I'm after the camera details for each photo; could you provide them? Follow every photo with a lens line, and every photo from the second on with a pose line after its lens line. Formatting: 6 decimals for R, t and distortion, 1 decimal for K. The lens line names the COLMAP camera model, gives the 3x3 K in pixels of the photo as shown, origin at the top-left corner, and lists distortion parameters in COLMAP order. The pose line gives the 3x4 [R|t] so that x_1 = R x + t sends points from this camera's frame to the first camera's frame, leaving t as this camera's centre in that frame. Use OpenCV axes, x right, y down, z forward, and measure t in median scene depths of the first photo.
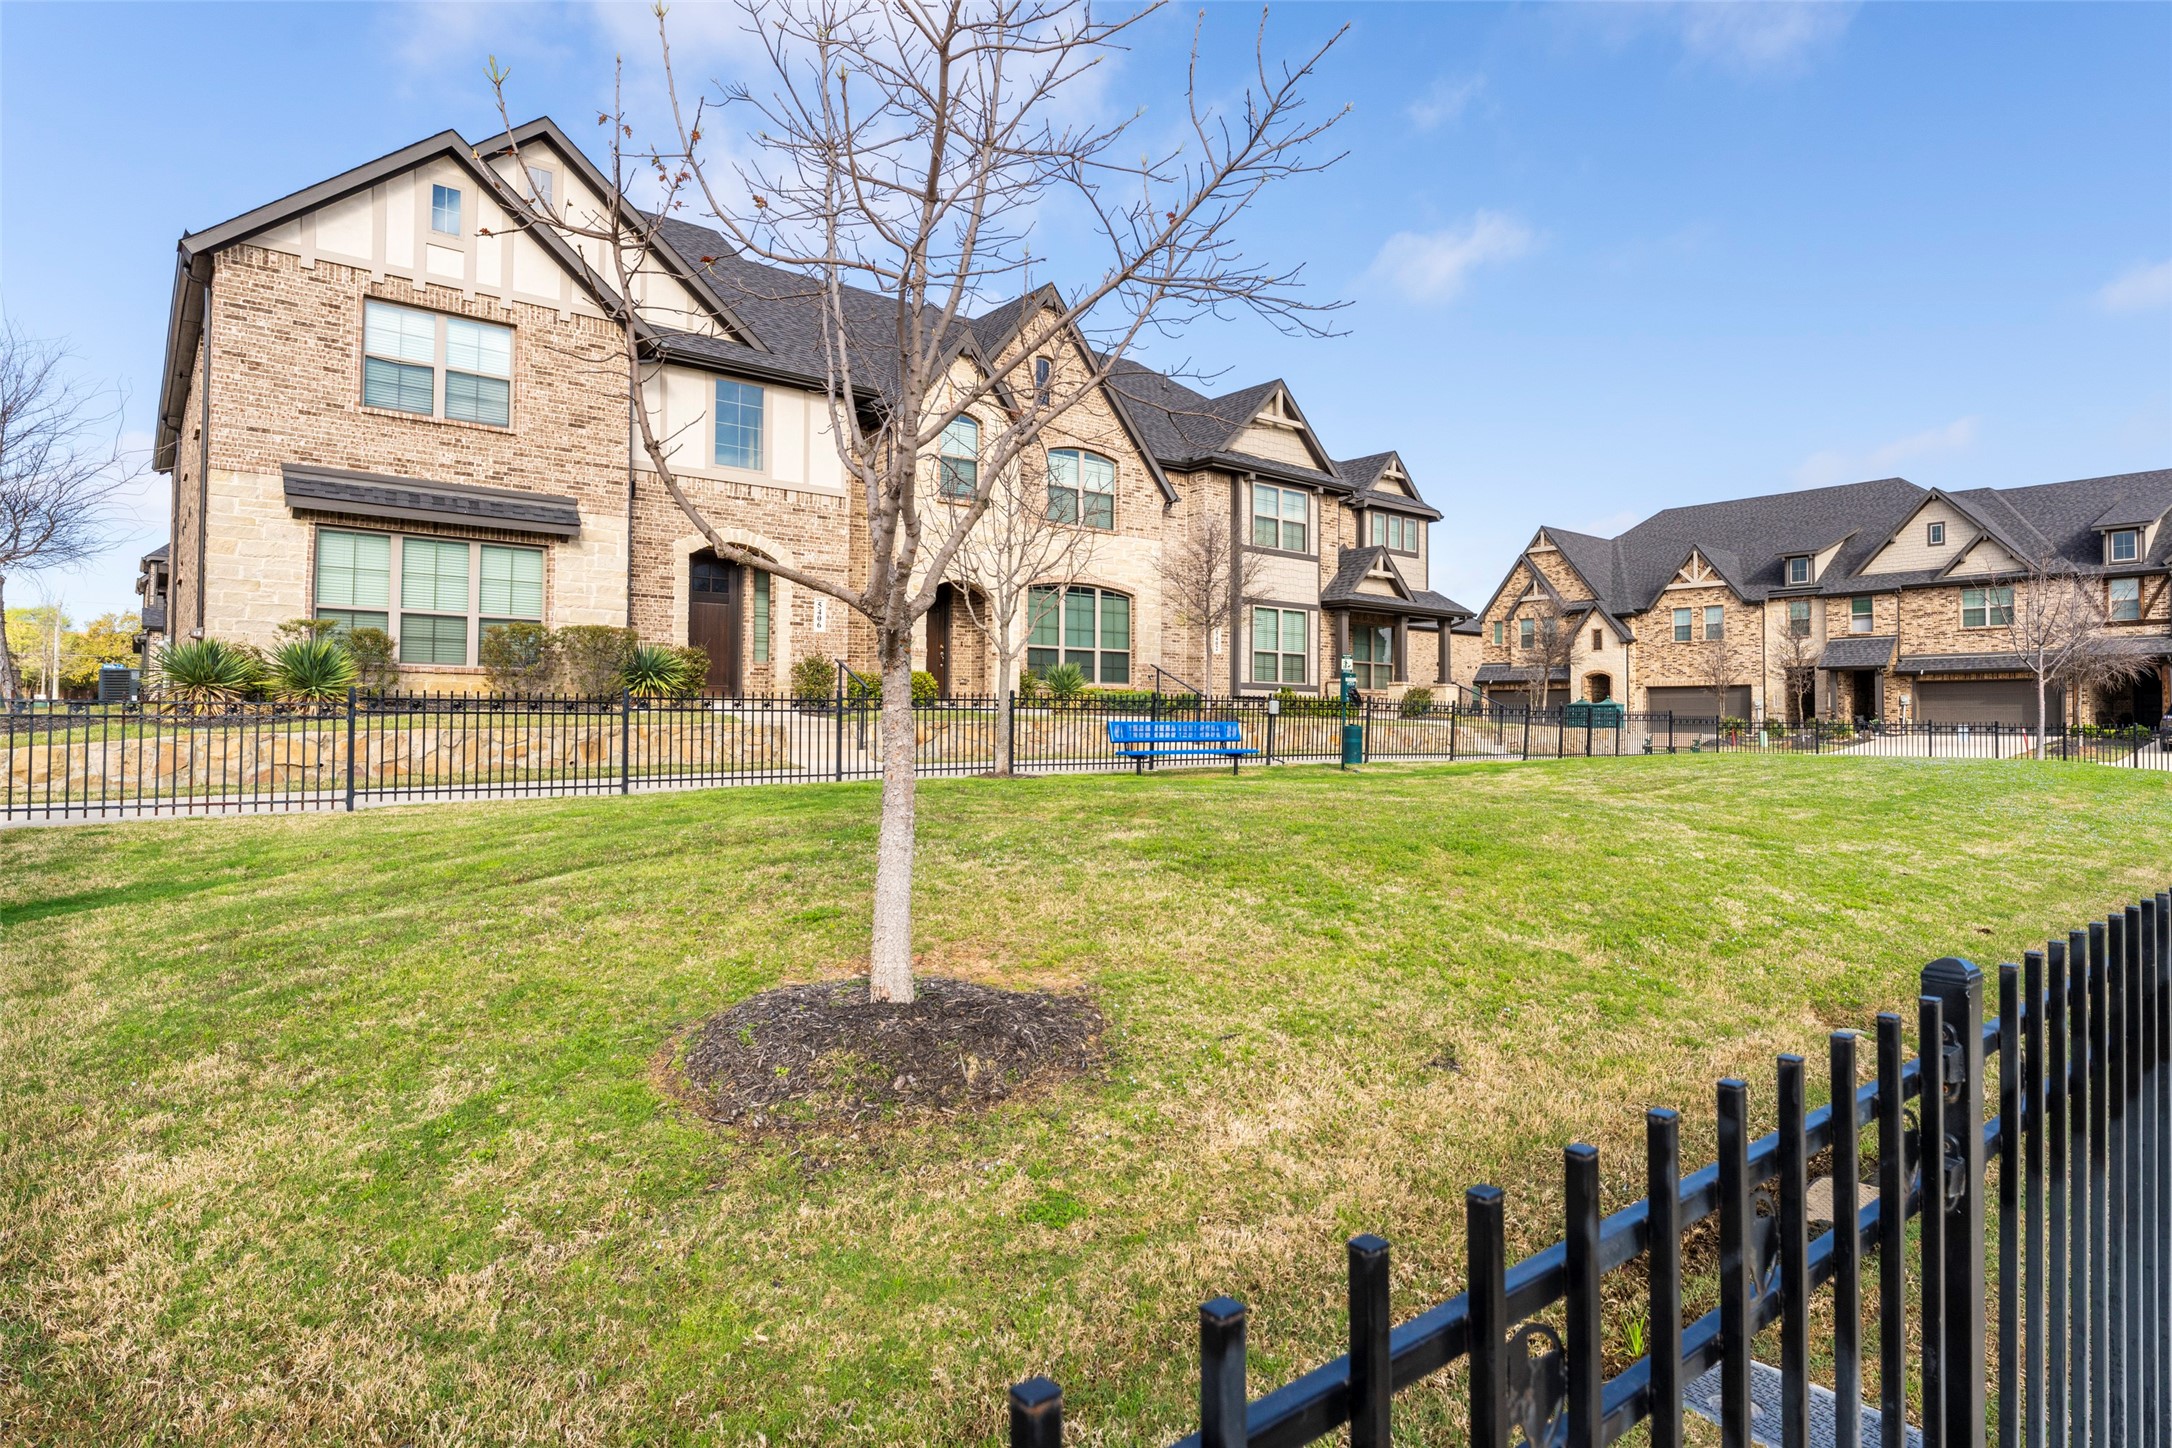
lens RADIAL K [[1125.5, 0, 1081.8], [0, 1125.5, 718.9], [0, 0, 1]] dist [-0.002817, -0.002634]
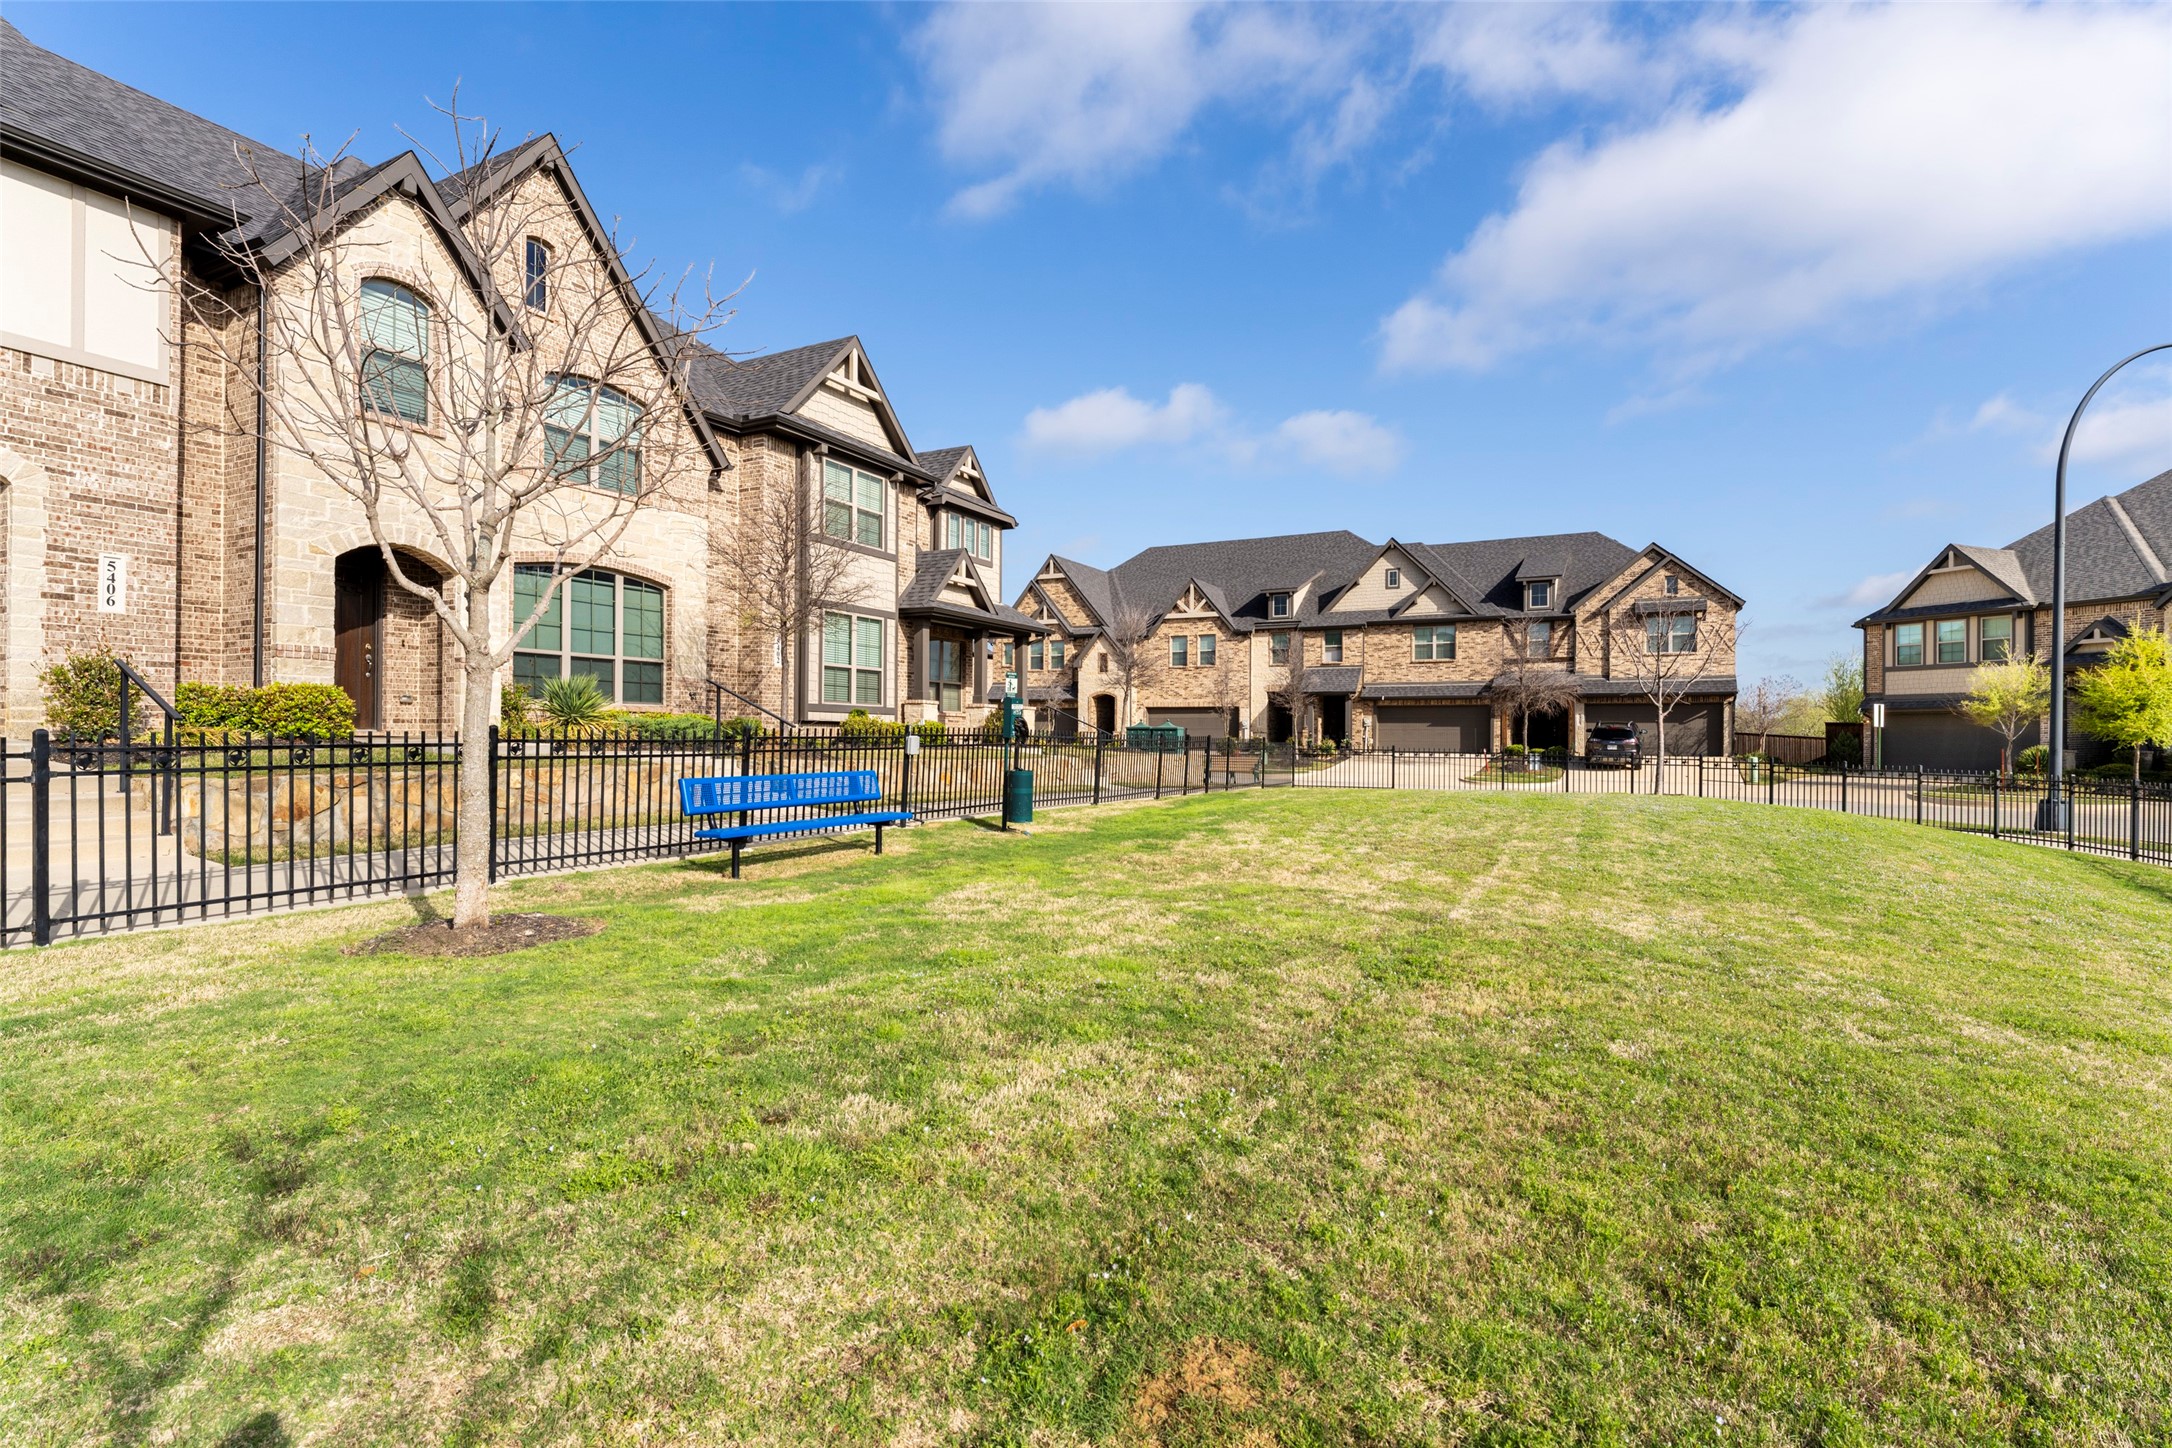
lens RADIAL K [[1125.5, 0, 1099.2], [0, 1125.5, 752.2], [0, 0, 1]] dist [-0.002817, -0.002634]
pose [[0.906147, -0.007507, 0.422896, -0.011153], [0.001218, 0.999885, 0.015138, -0.008426], [-0.422961, -0.013202, 0.906052, 0.159608]]
